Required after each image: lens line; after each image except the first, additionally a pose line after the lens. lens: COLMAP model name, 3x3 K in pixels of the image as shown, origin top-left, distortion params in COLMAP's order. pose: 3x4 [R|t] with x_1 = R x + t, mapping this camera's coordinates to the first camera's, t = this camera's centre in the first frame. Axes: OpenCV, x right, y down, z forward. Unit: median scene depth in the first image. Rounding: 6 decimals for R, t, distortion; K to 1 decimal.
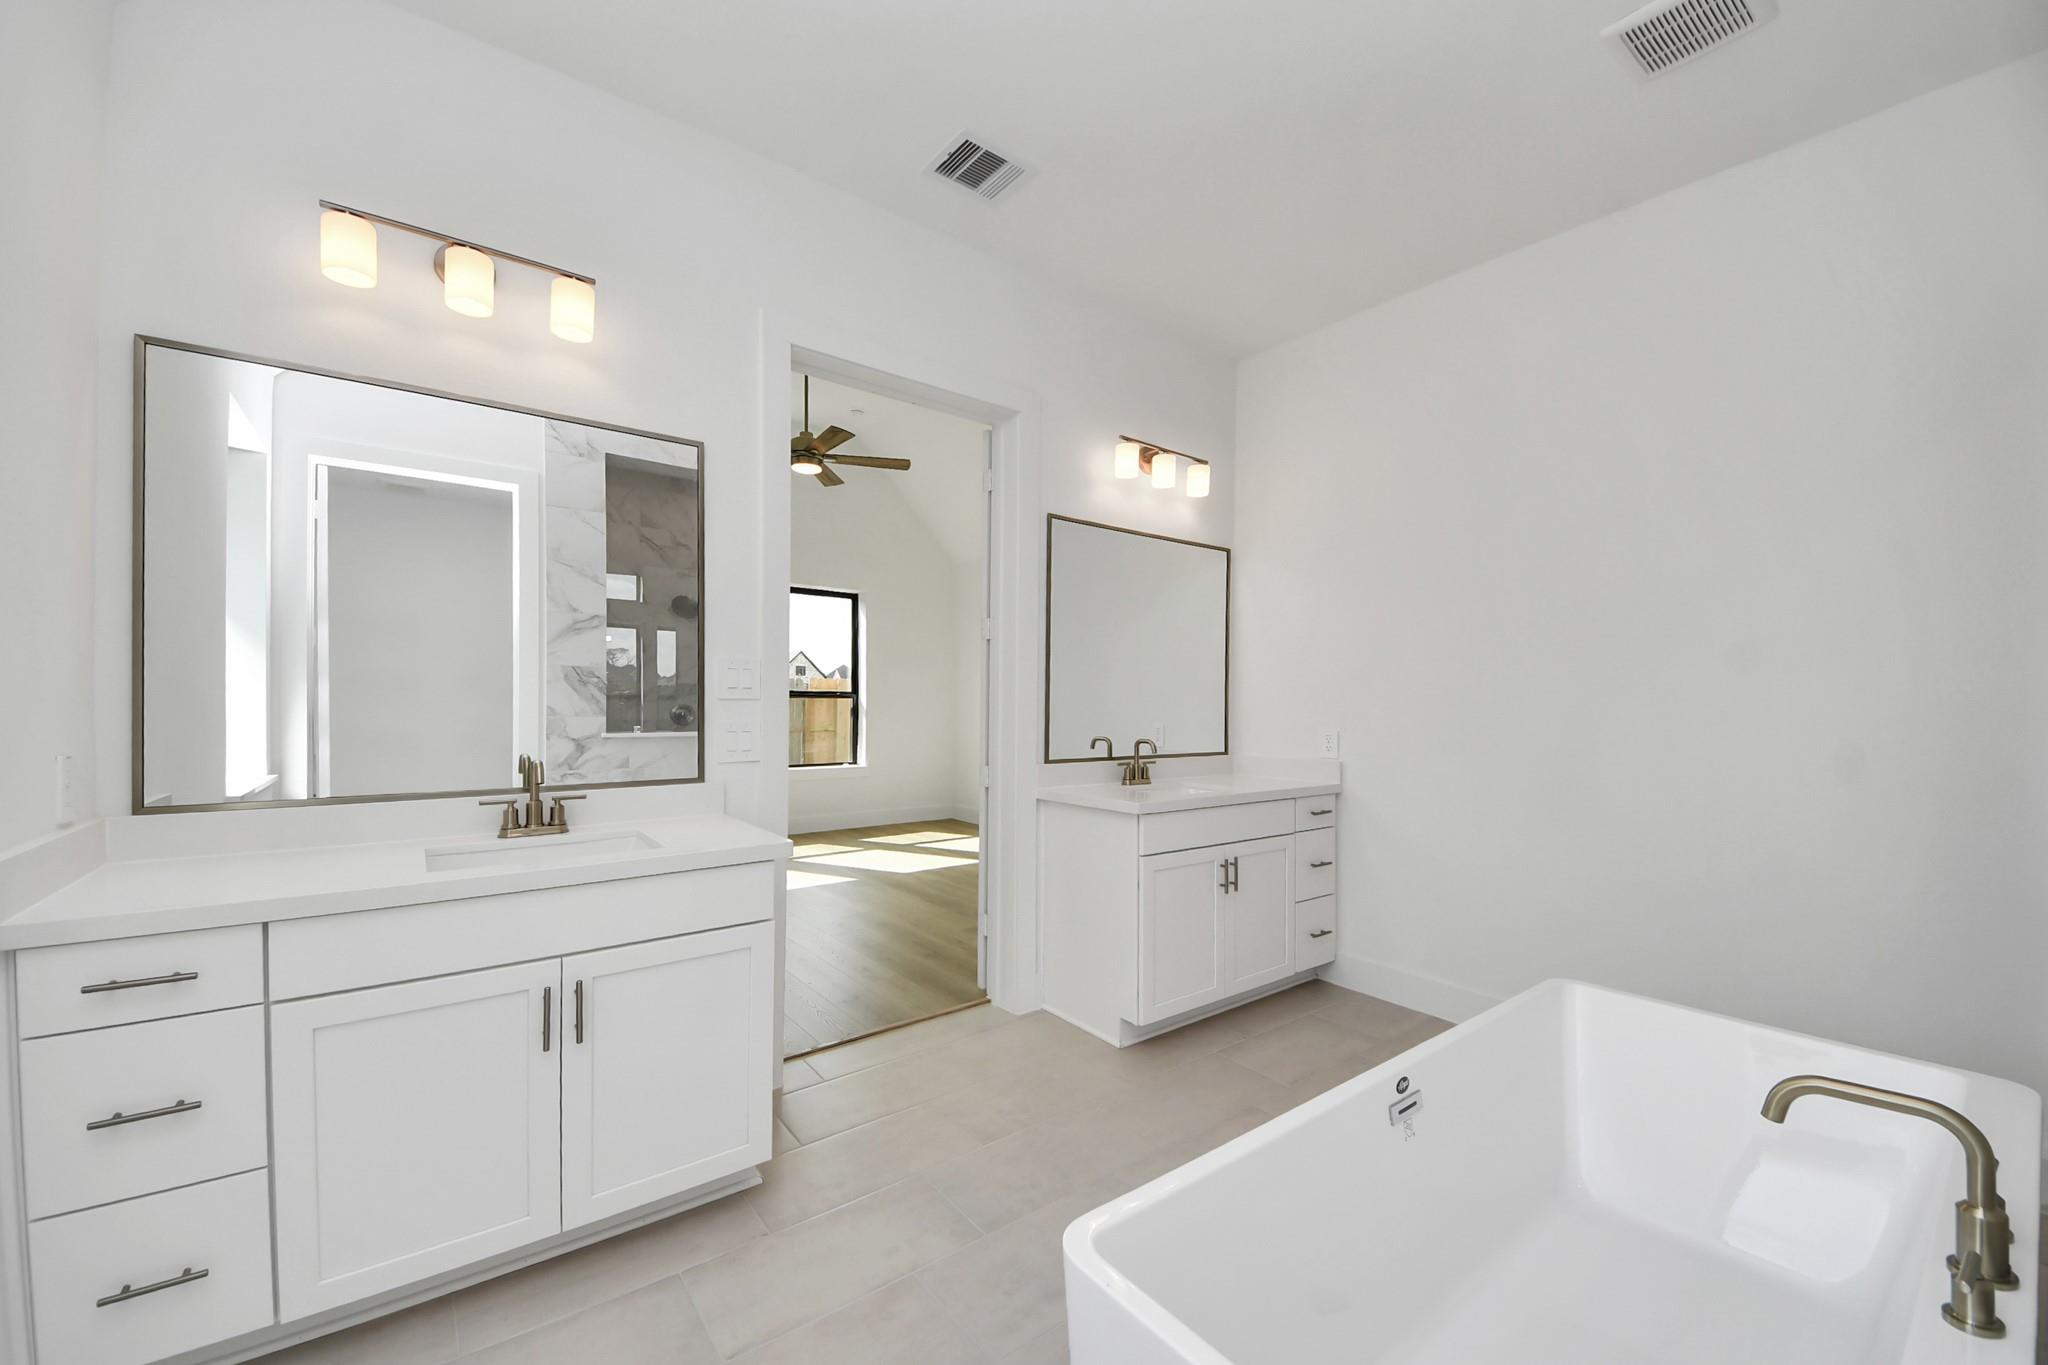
lens RADIAL K [[738.1, 0, 1028.6], [0, 738.1, 698.0], [0, 0, 1]] dist [0.013832, -0.007598]
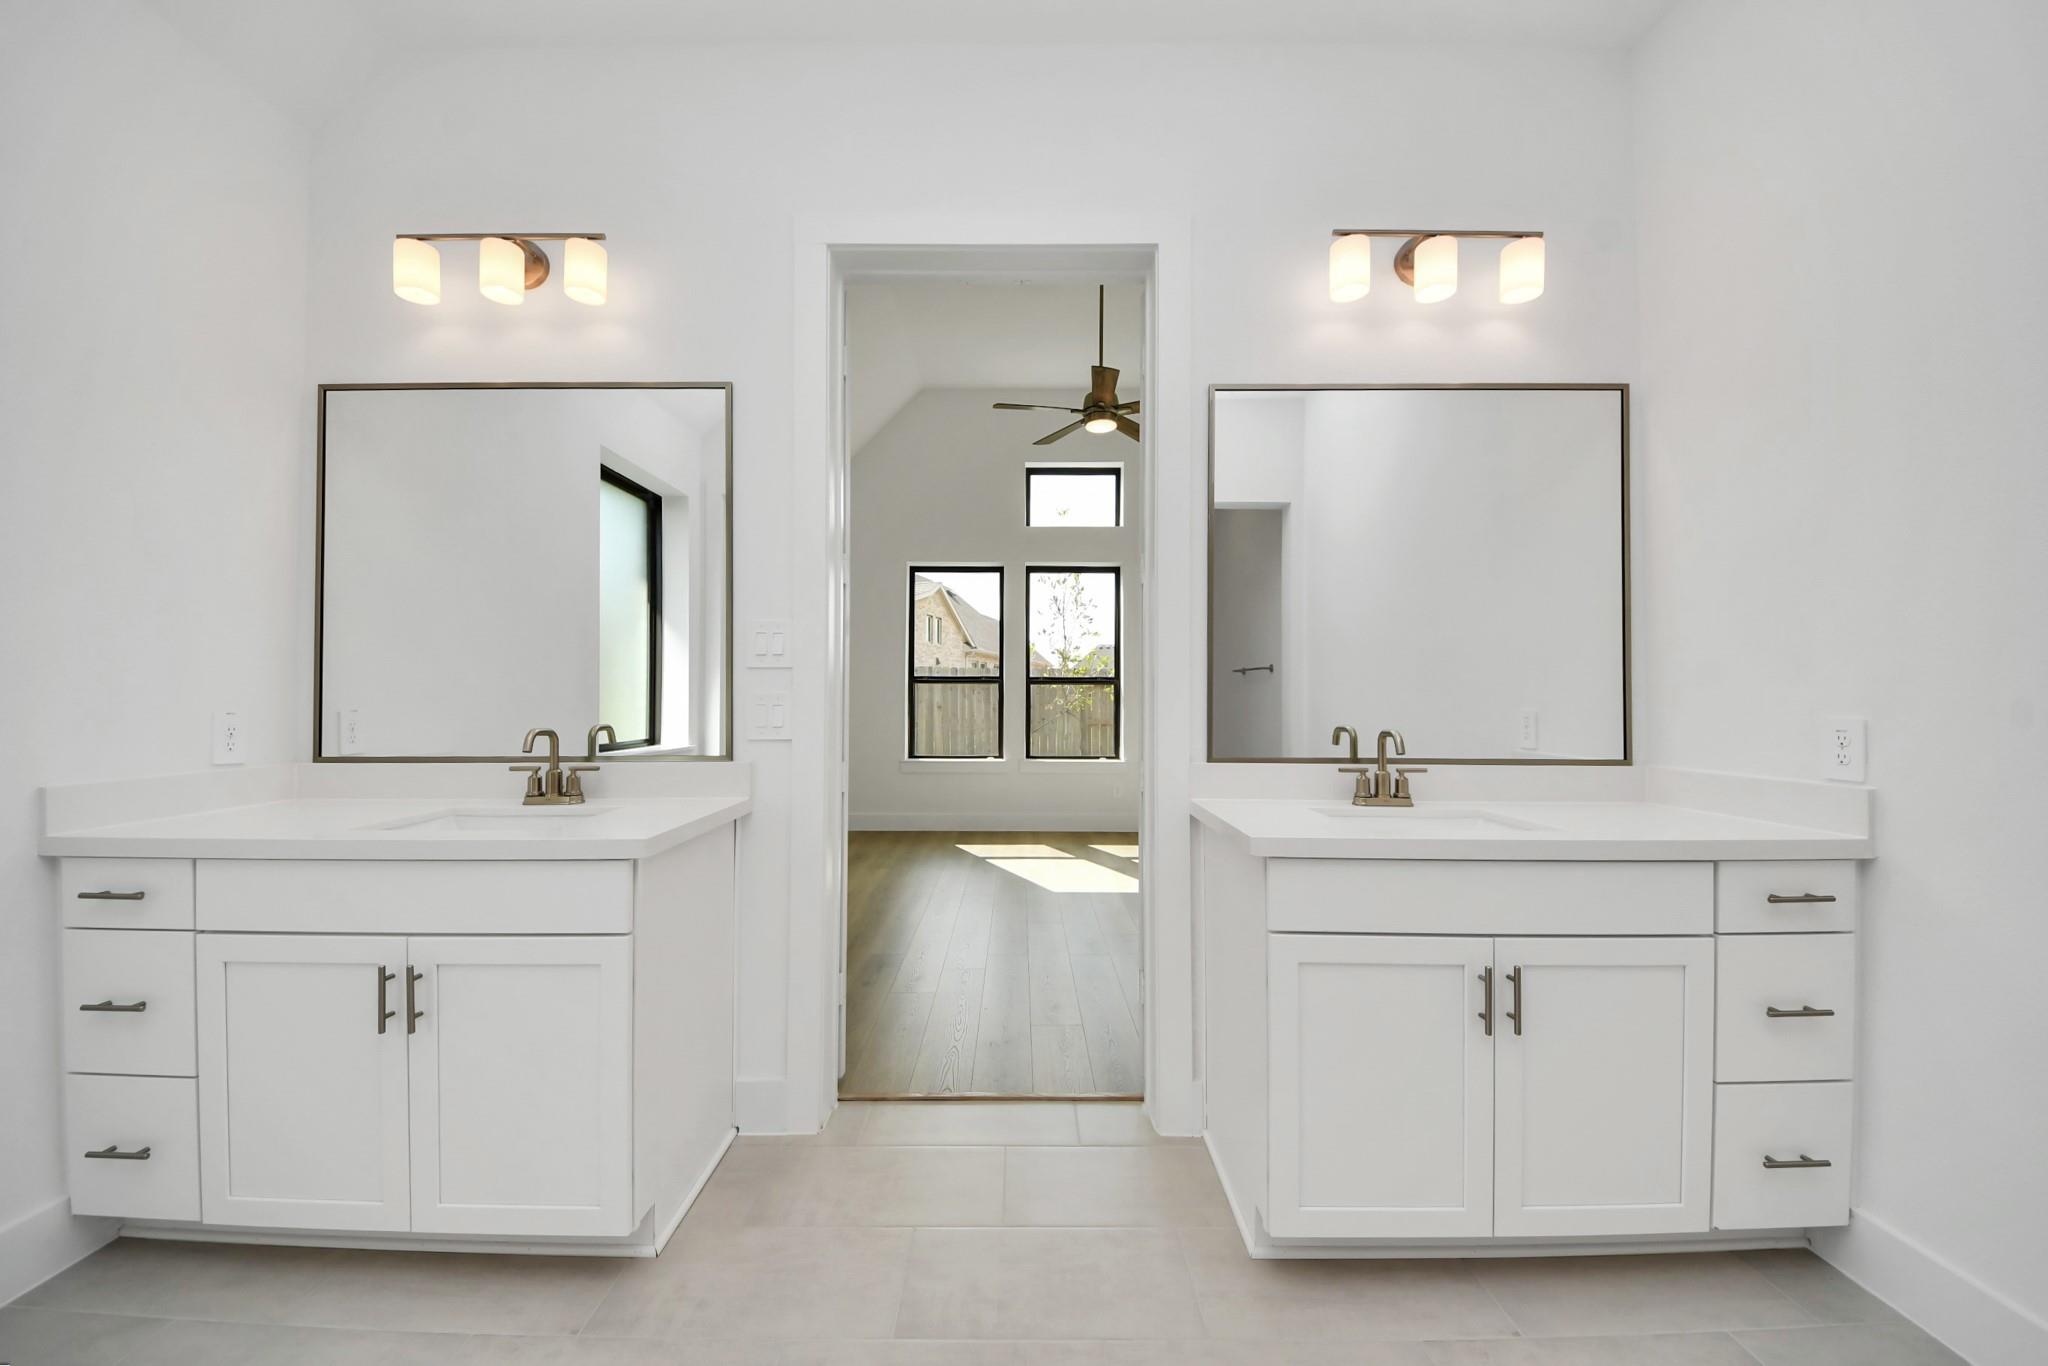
lens RADIAL K [[738.1, 0, 1025.0], [0, 738.1, 692.9], [0, 0, 1]] dist [0.013832, -0.007598]
pose [[0.810243, 0.002556, -0.586089, 0.454283], [0.005652, 0.999910, 0.012175, 0.026069], [0.586067, -0.013177, 0.810155, 0.573567]]
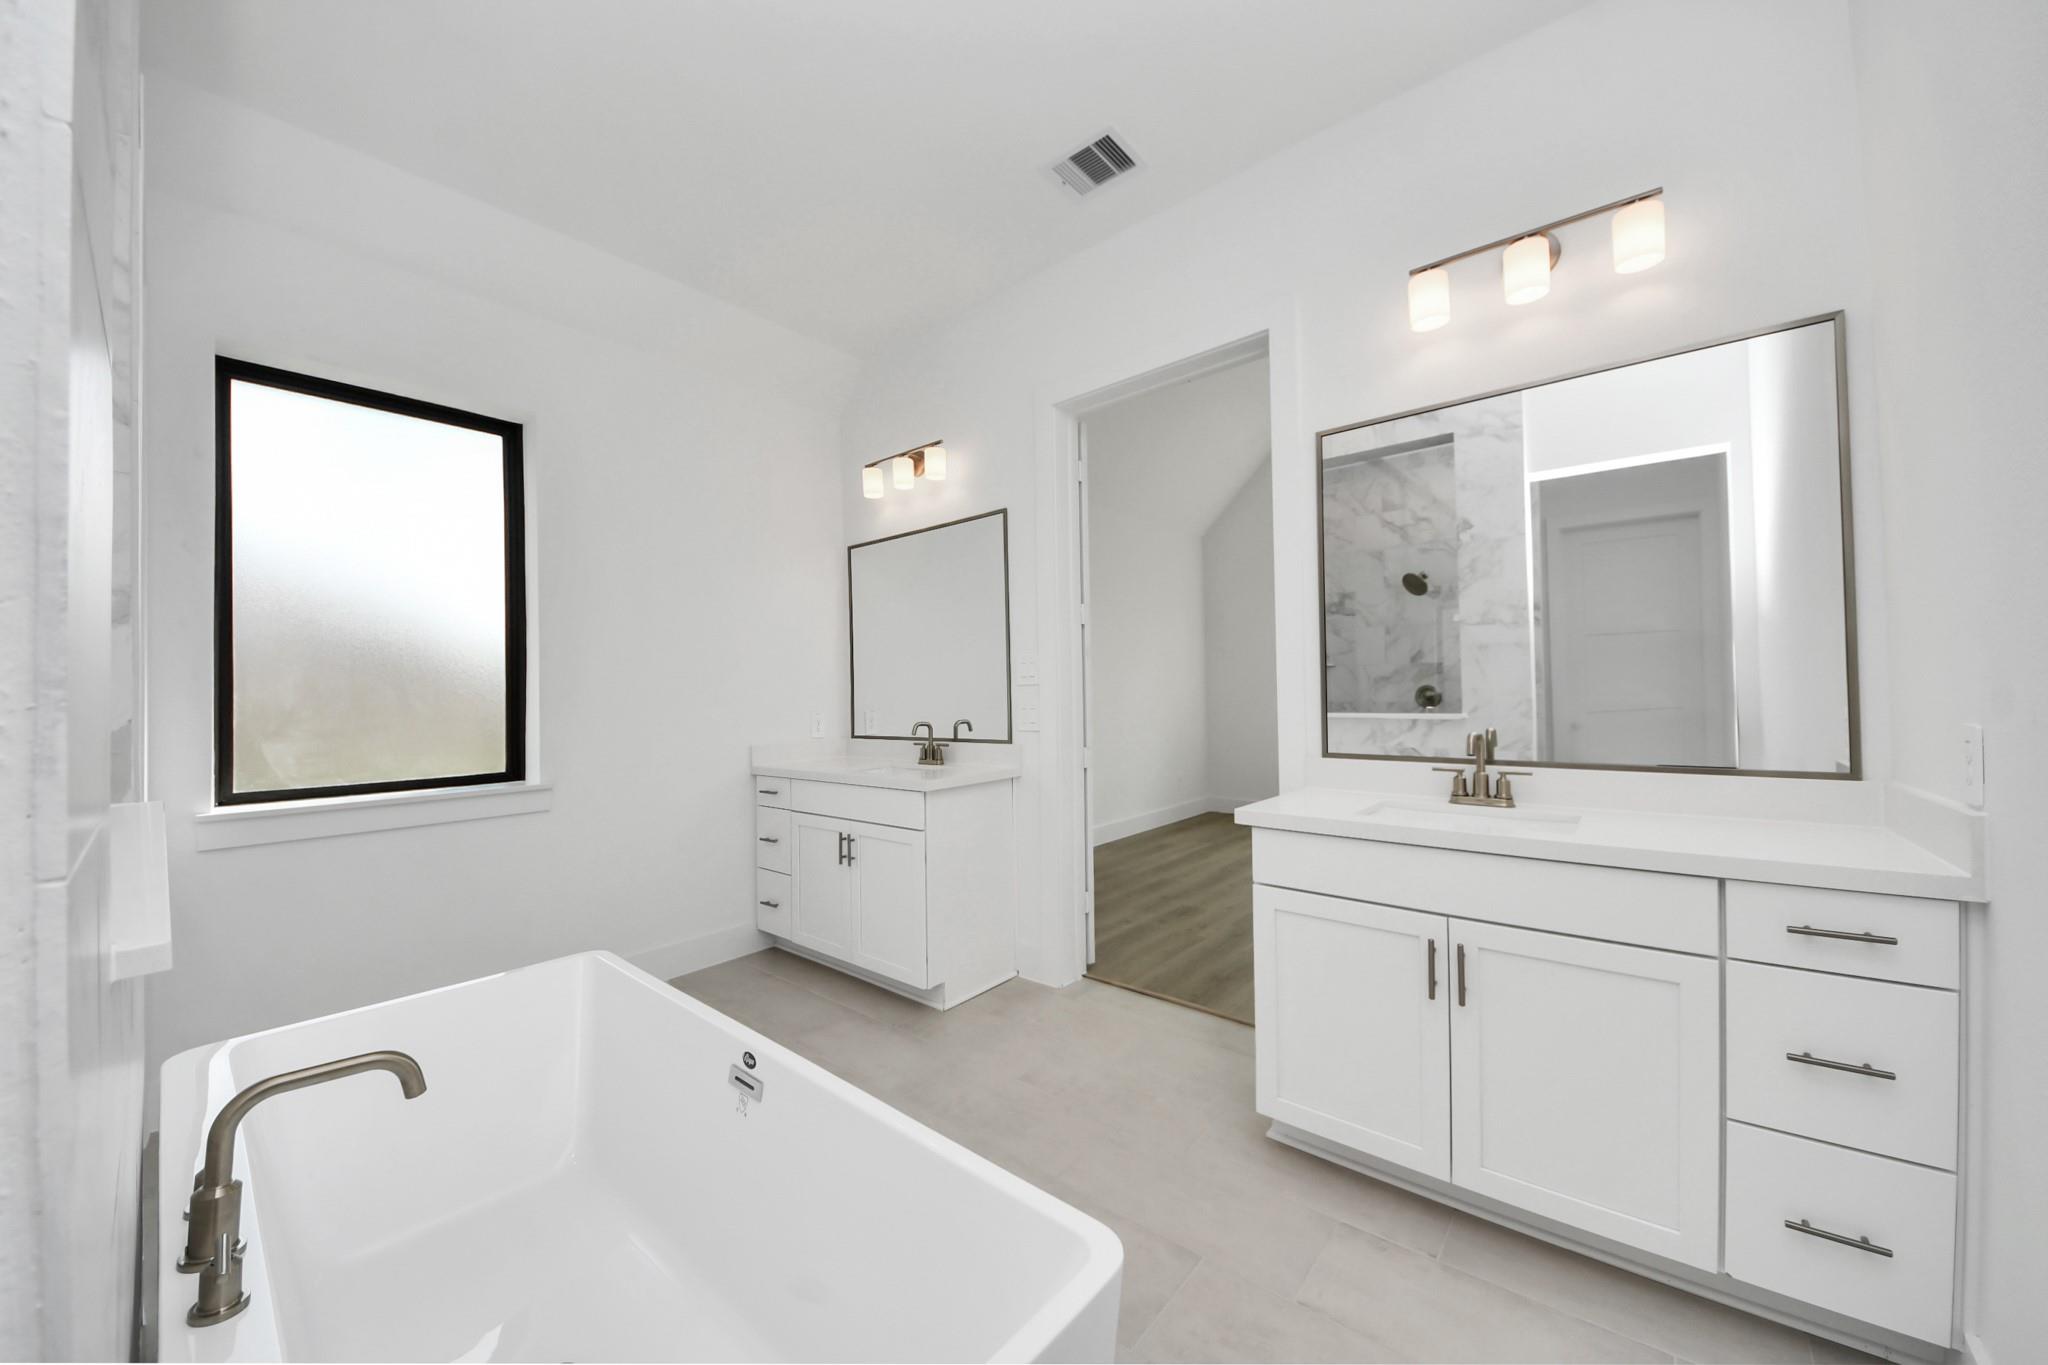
lens RADIAL K [[738.1, 0, 1046.8], [0, 738.1, 704.5], [0, 0, 1]] dist [0.013832, -0.007598]
pose [[0.255287, 0.011340, -0.966799, 1.154180], [0.032021, 0.999284, 0.020176, 0.011402], [0.966335, -0.036109, 0.254741, 0.836177]]
